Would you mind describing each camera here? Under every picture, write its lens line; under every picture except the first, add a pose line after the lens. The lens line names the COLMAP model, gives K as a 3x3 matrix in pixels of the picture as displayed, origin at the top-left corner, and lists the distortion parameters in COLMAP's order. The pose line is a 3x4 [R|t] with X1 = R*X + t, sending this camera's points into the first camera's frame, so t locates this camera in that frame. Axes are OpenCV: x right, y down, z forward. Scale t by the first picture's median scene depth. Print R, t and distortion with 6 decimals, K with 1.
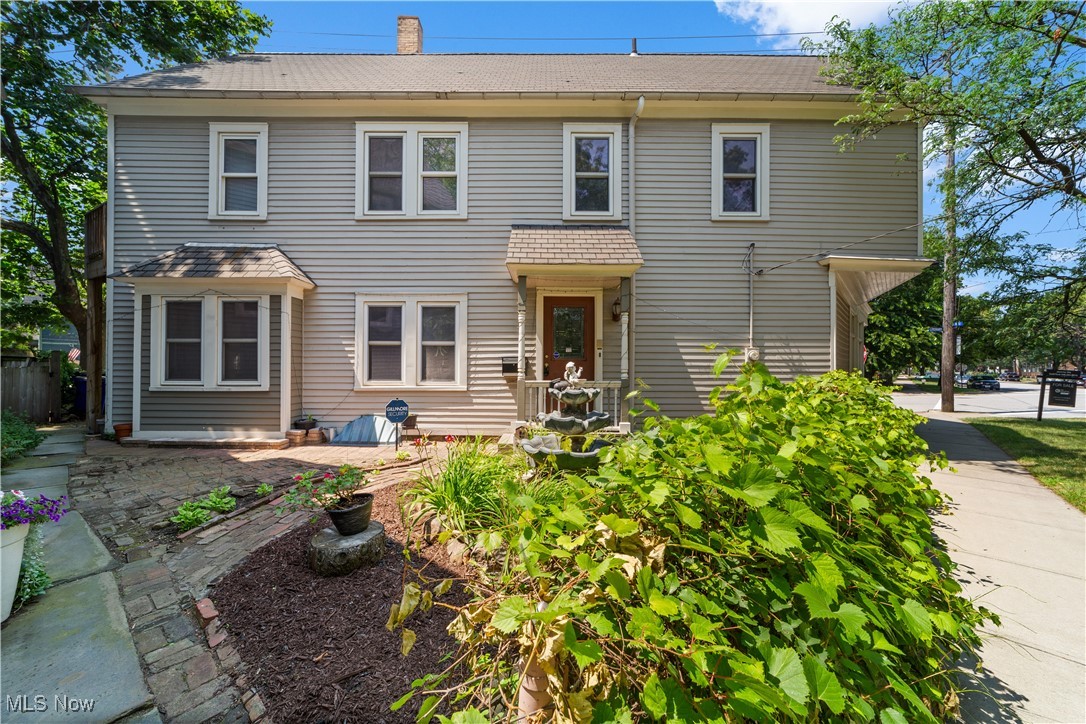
lens RADIAL K [[415.4, 0, 537.8], [0, 415.4, 366.8], [0, 0, 1]] dist [-0.001529, 0.000378]
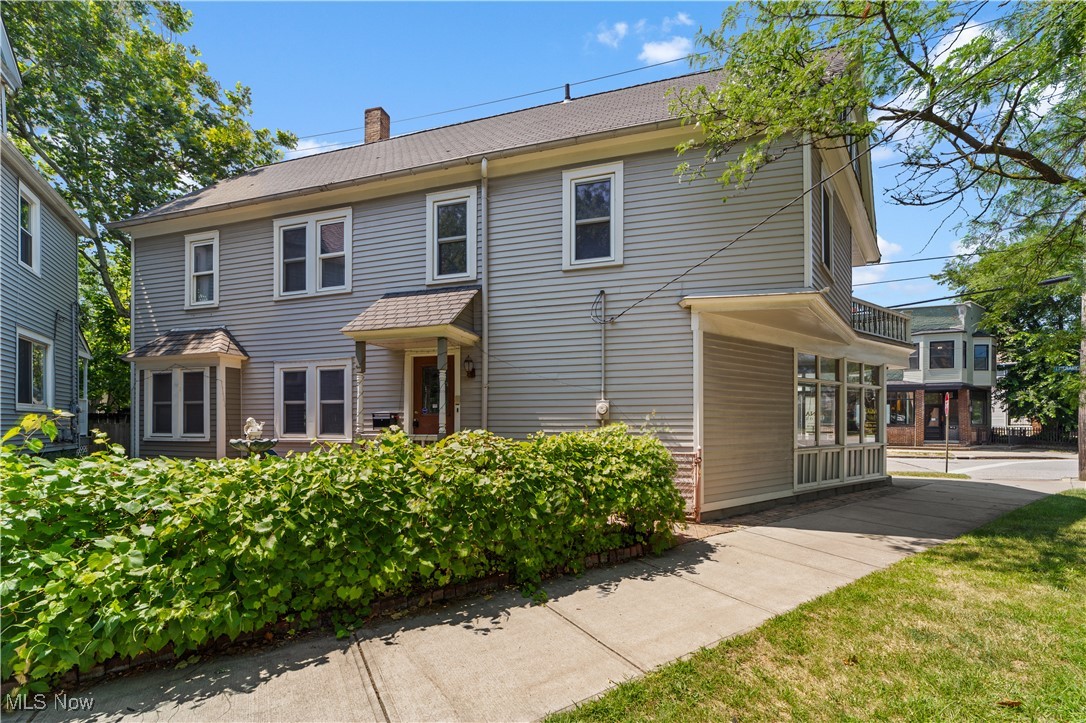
lens RADIAL K [[432.2, 0, 544.5], [0, 432.2, 416.7], [0, 0, 1]] dist [0.003337, 0.000415]
pose [[0.958304, -0.007201, -0.285661, 0.670369], [0.006297, 0.999972, -0.004082, -0.006087], [0.285682, 0.002113, 0.958322, 0.016425]]
